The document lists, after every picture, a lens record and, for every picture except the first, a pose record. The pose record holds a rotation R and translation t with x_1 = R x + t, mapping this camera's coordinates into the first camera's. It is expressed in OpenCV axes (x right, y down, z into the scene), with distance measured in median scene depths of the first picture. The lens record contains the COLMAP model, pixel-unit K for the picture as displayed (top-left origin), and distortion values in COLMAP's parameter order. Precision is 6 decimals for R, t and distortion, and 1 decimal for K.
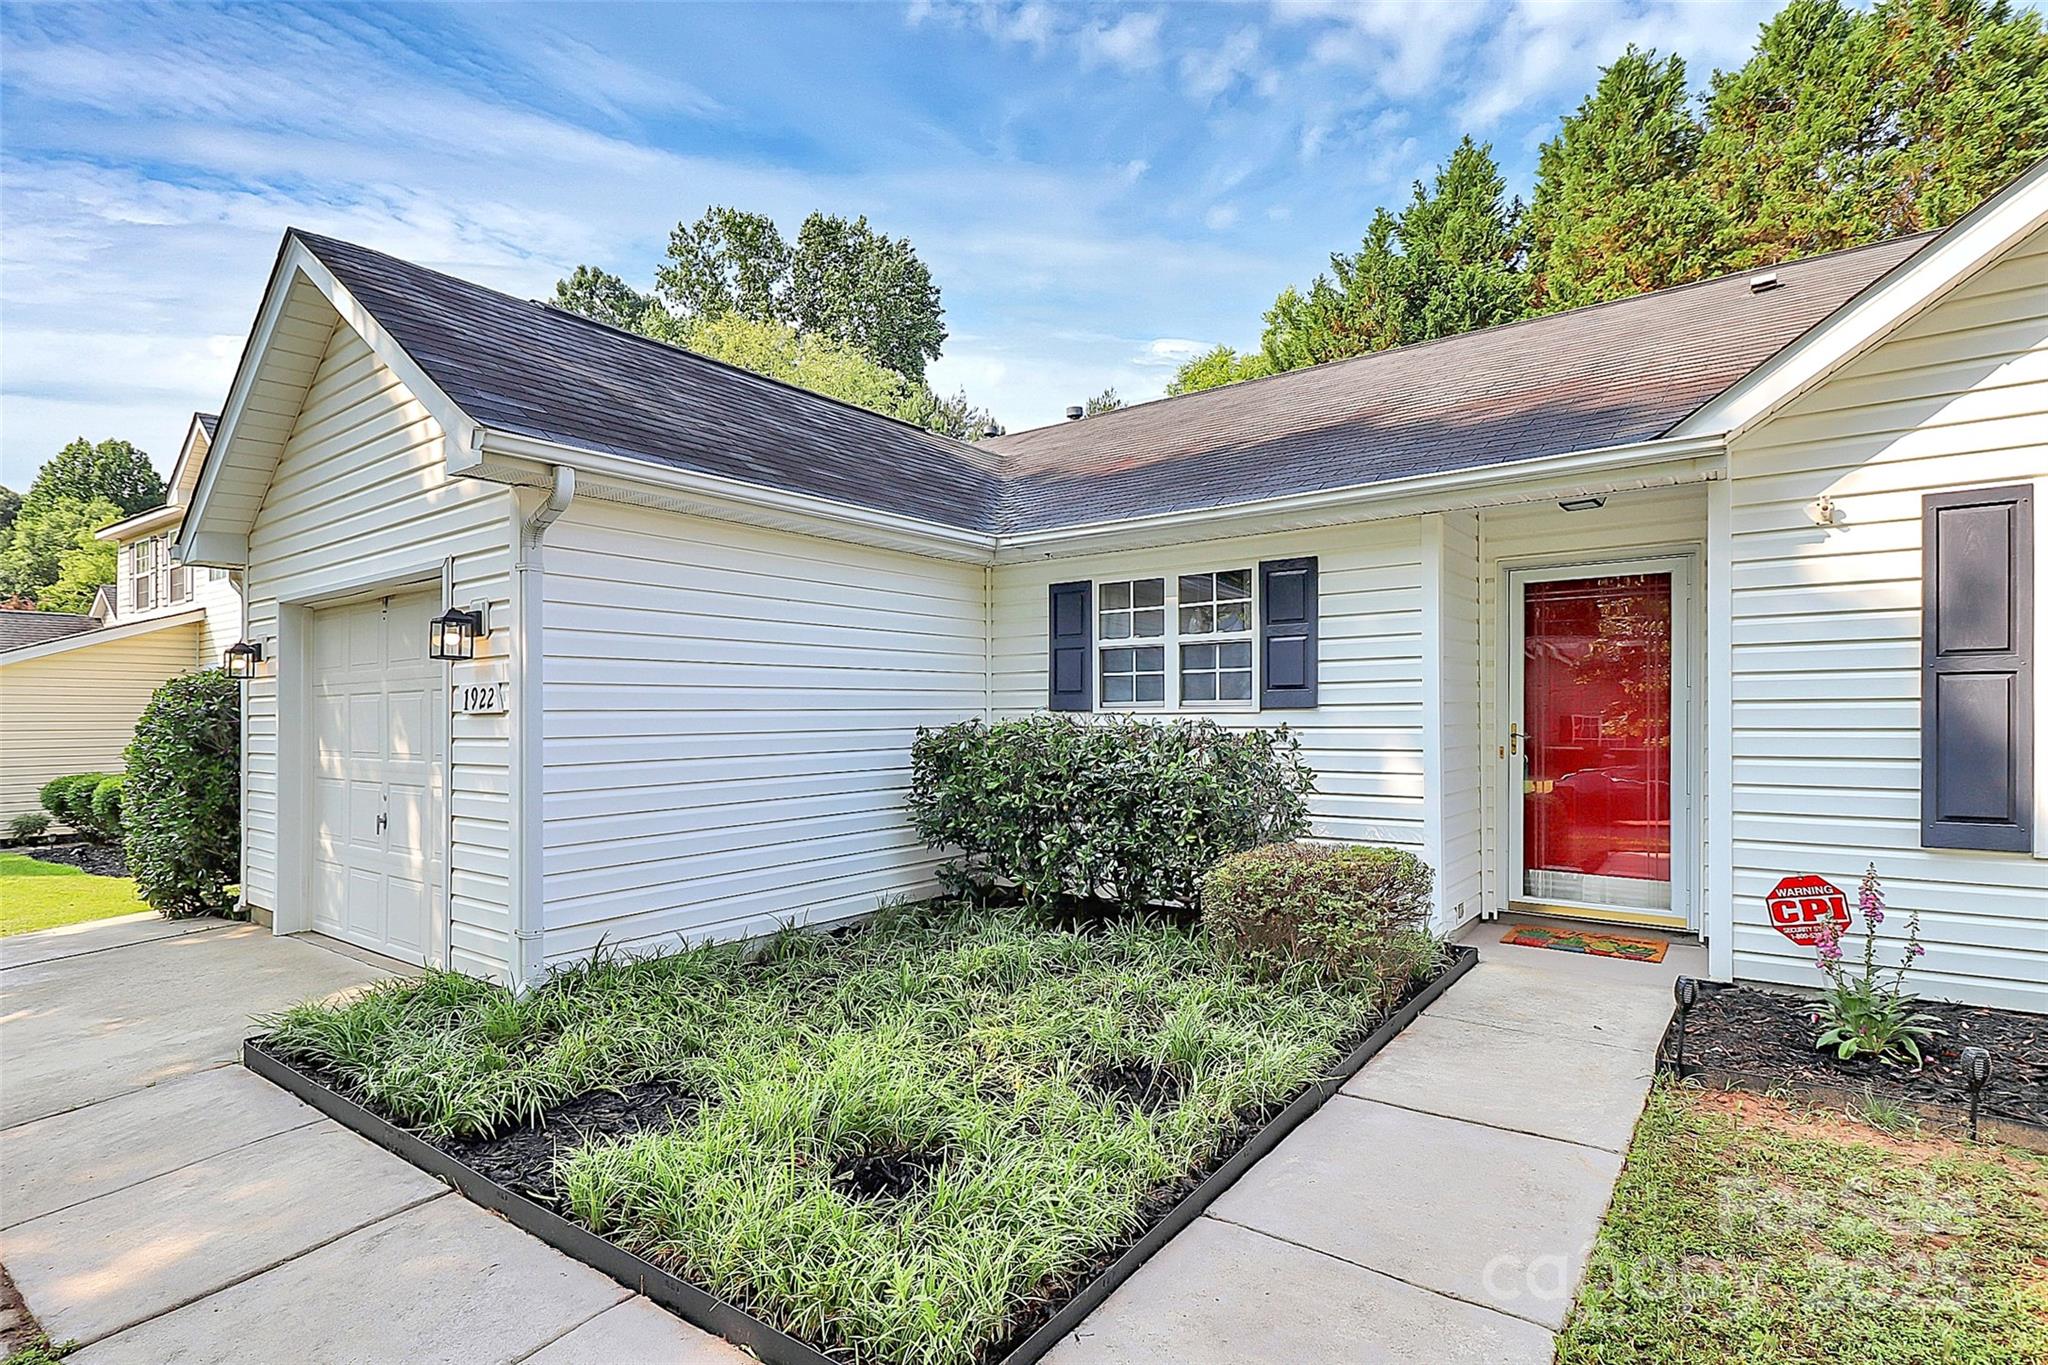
lens RADIAL K [[1003.3, 0, 1025.6], [0, 1003.3, 717.8], [0, 0, 1]] dist [-0.002136, -0.000855]
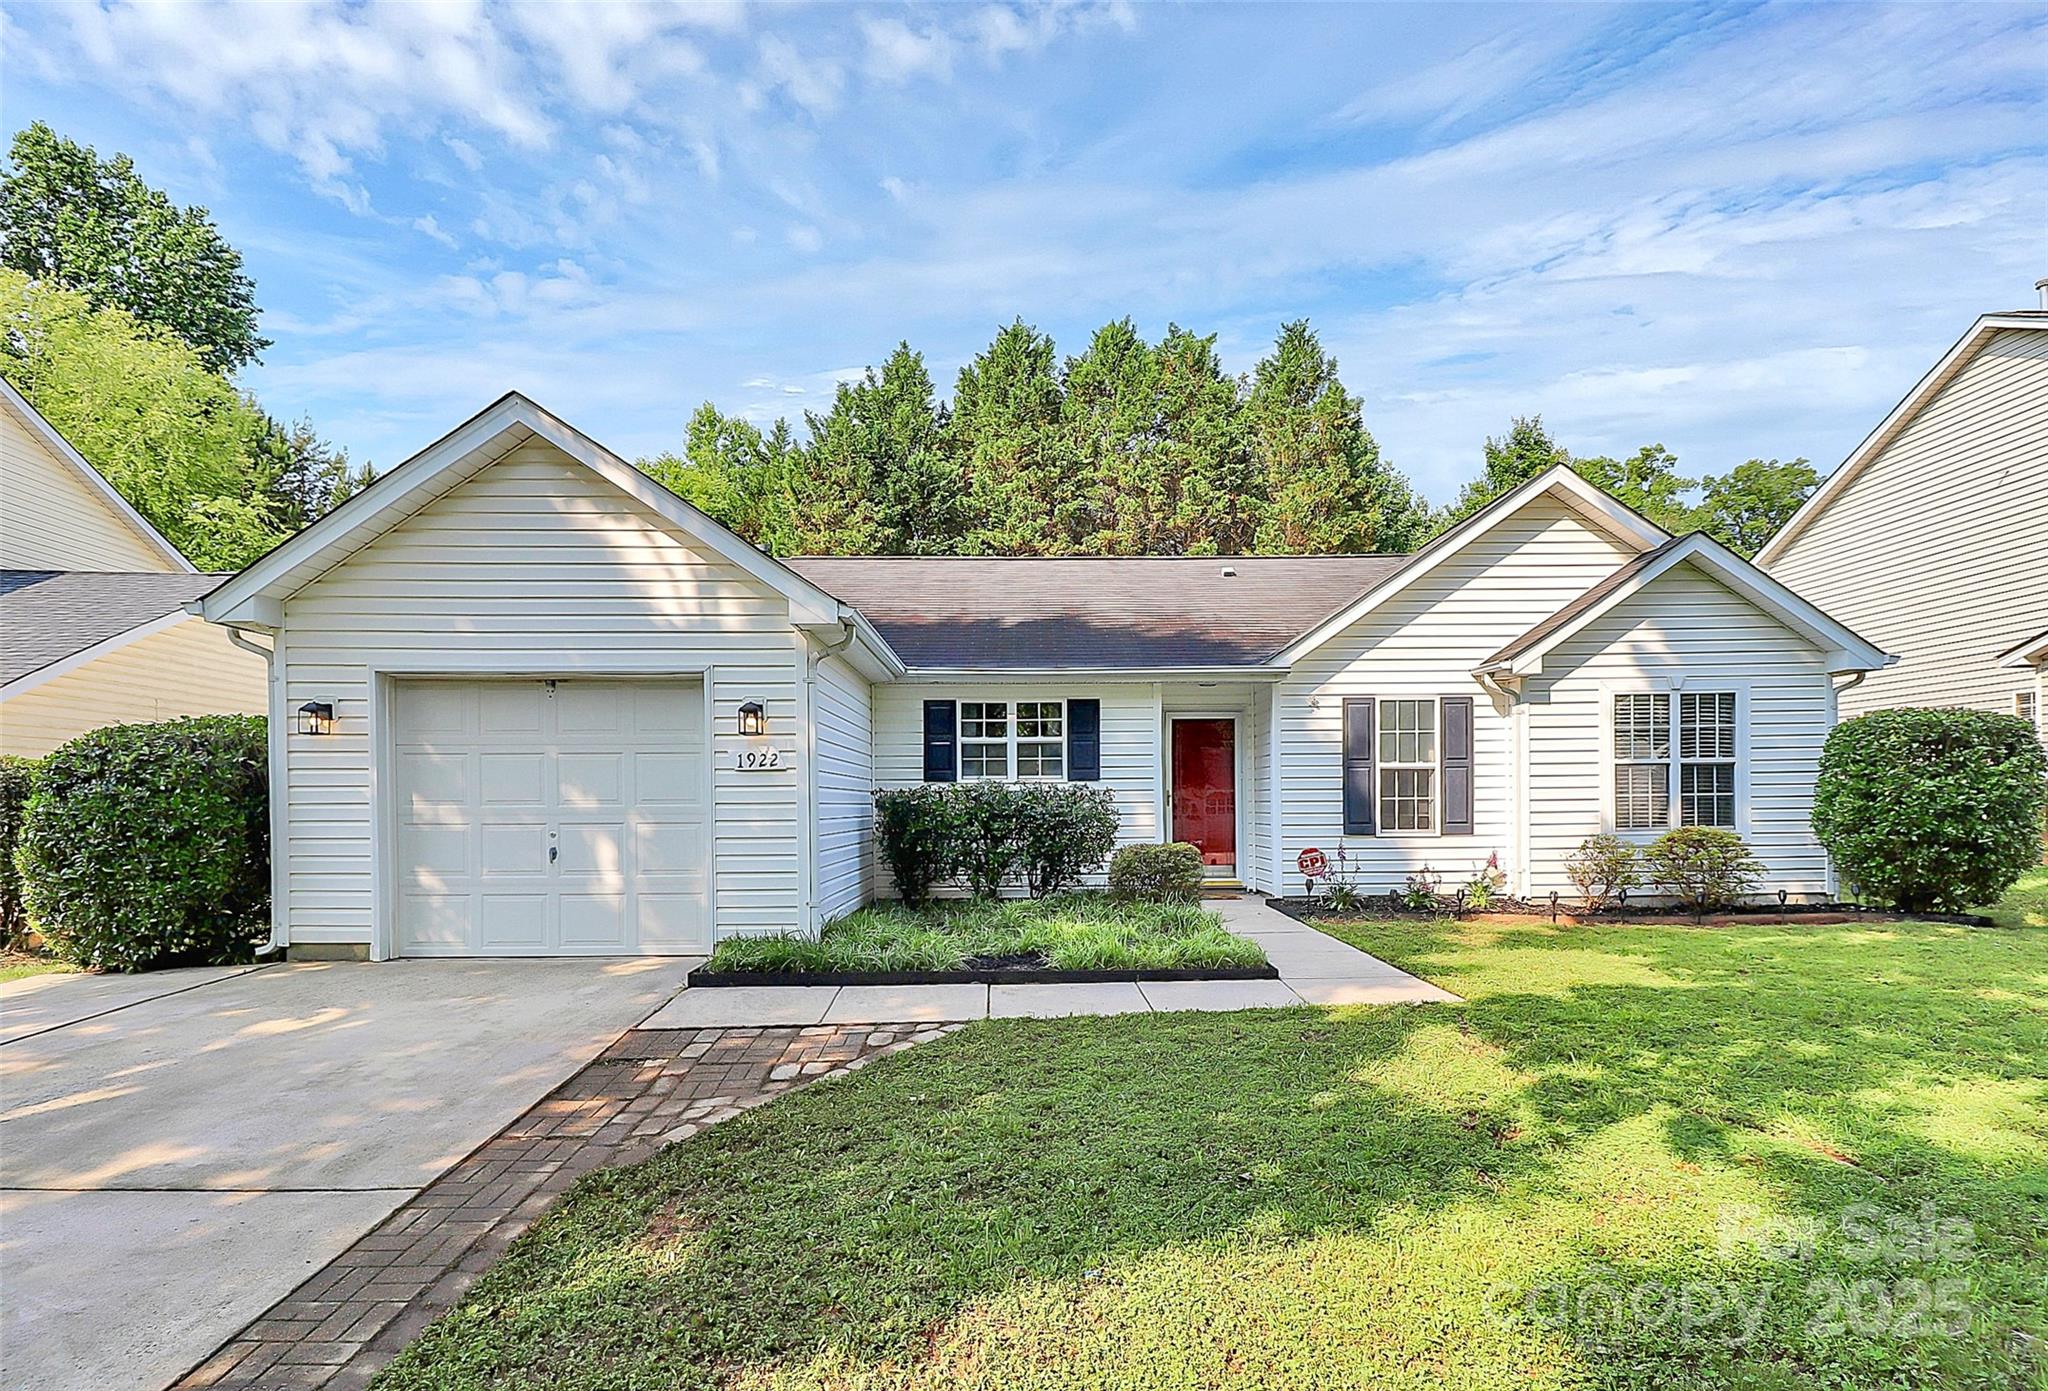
lens RADIAL K [[1028.0, 0, 1015.7], [0, 1028.0, 818.3], [0, 0, 1]] dist [-0.002844, -0.001008]
pose [[0.794579, -0.002394, 0.607156, -0.900152], [0.003933, 0.999992, -0.001204, 0.056543], [-0.607148, 0.003345, 0.794582, -0.384306]]
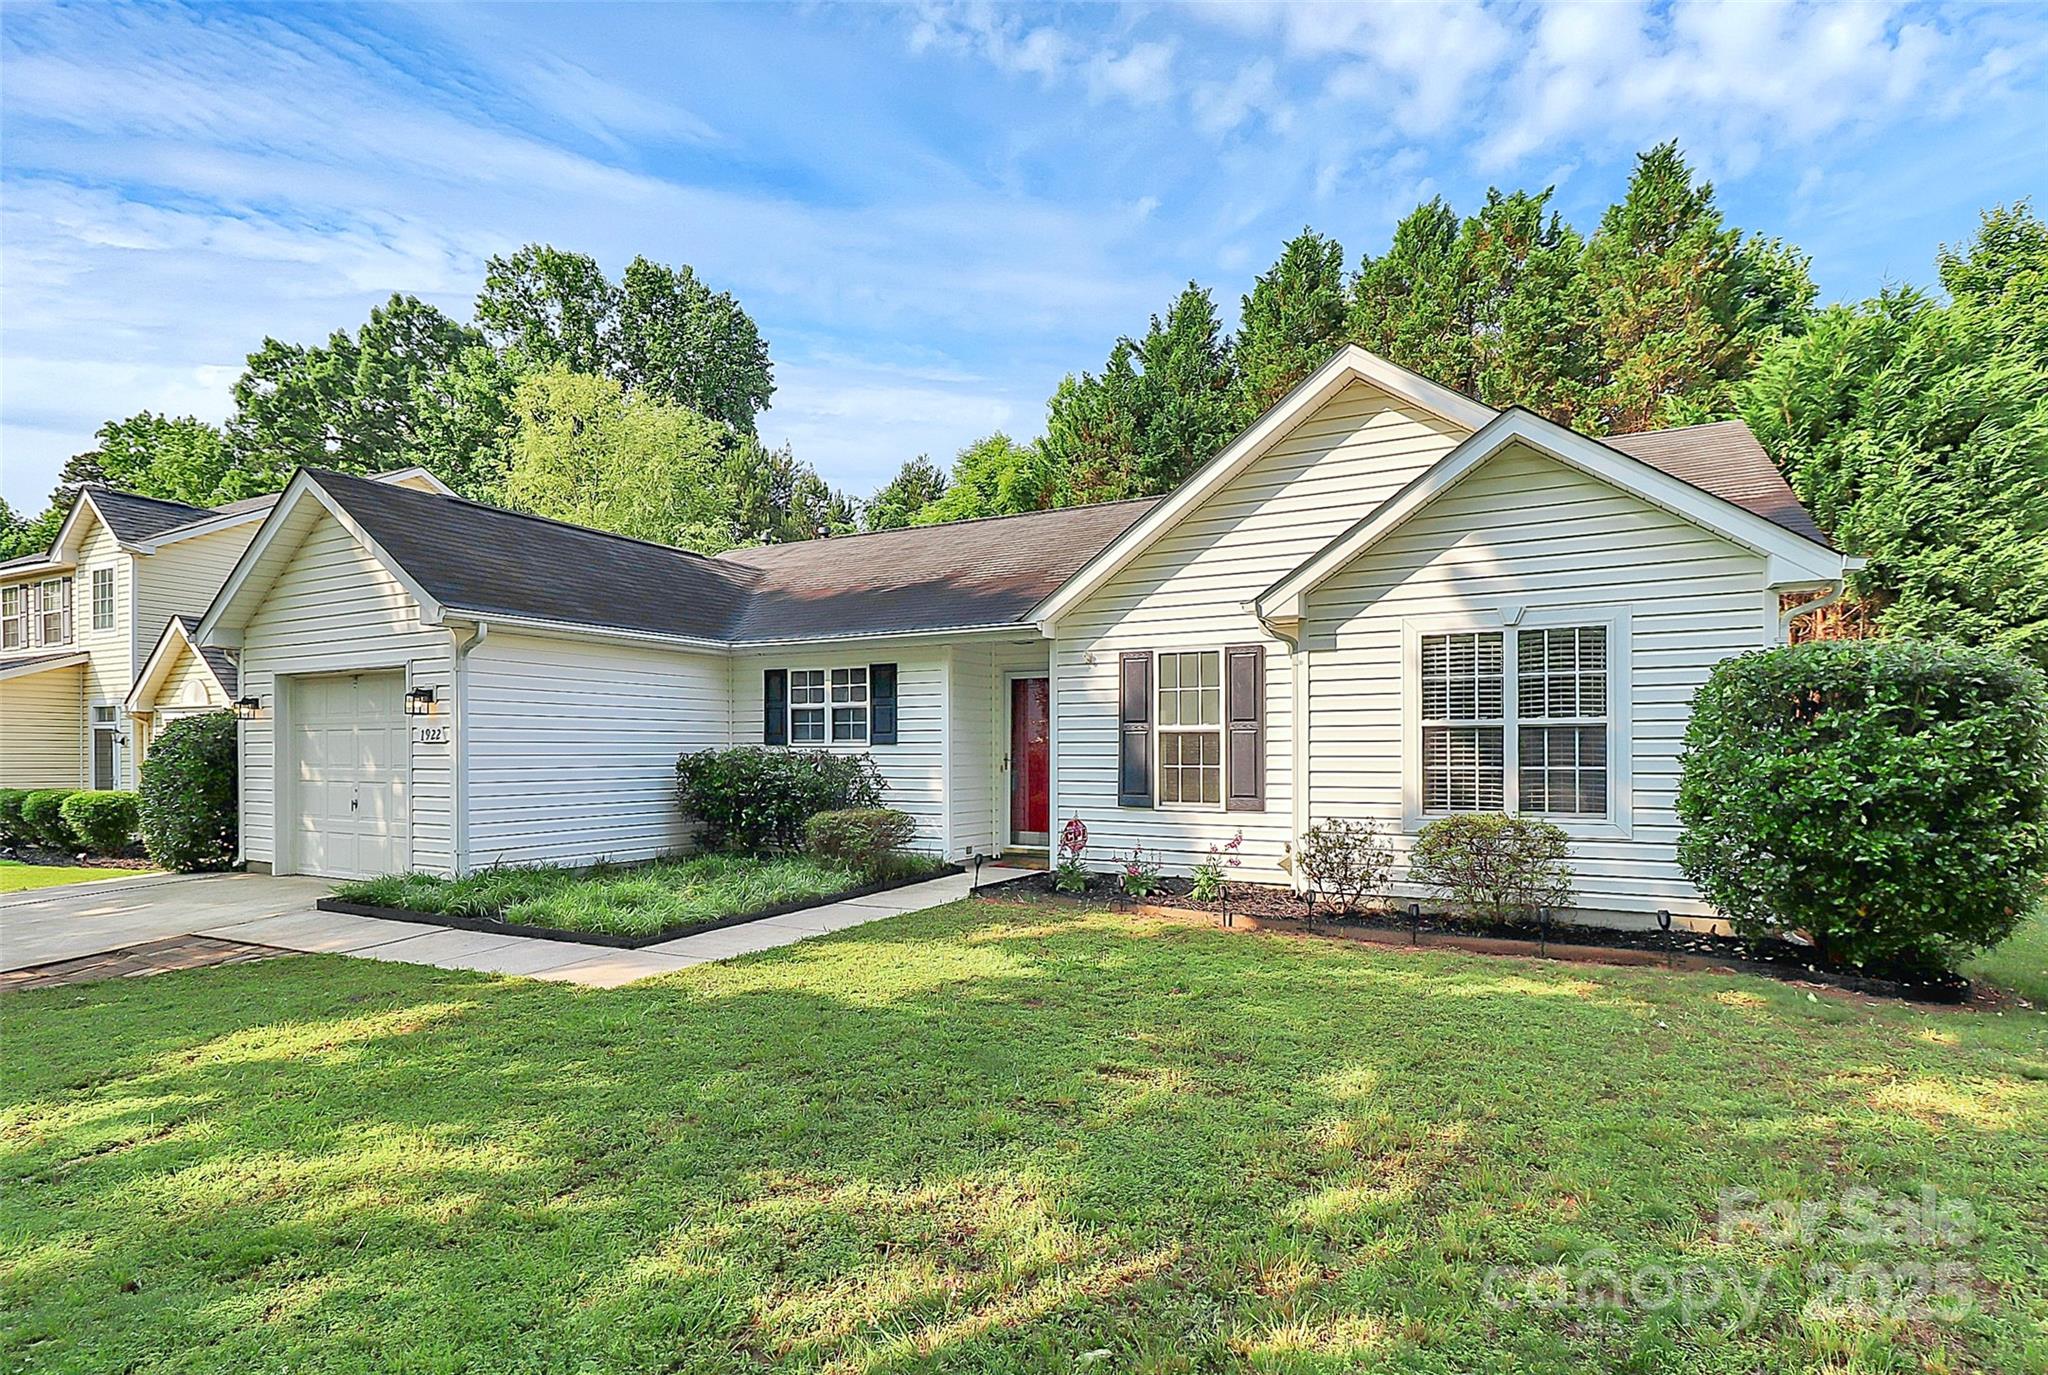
lens RADIAL K [[1005.8, 0, 1026.7], [0, 1005.8, 782.4], [0, 0, 1]] dist [0.007855, 0.000470]
pose [[0.988705, 0.003909, 0.149826, 0.225468], [-0.007890, 0.999631, 0.025990, 0.010092], [-0.149669, -0.026879, 0.988371, -0.819947]]
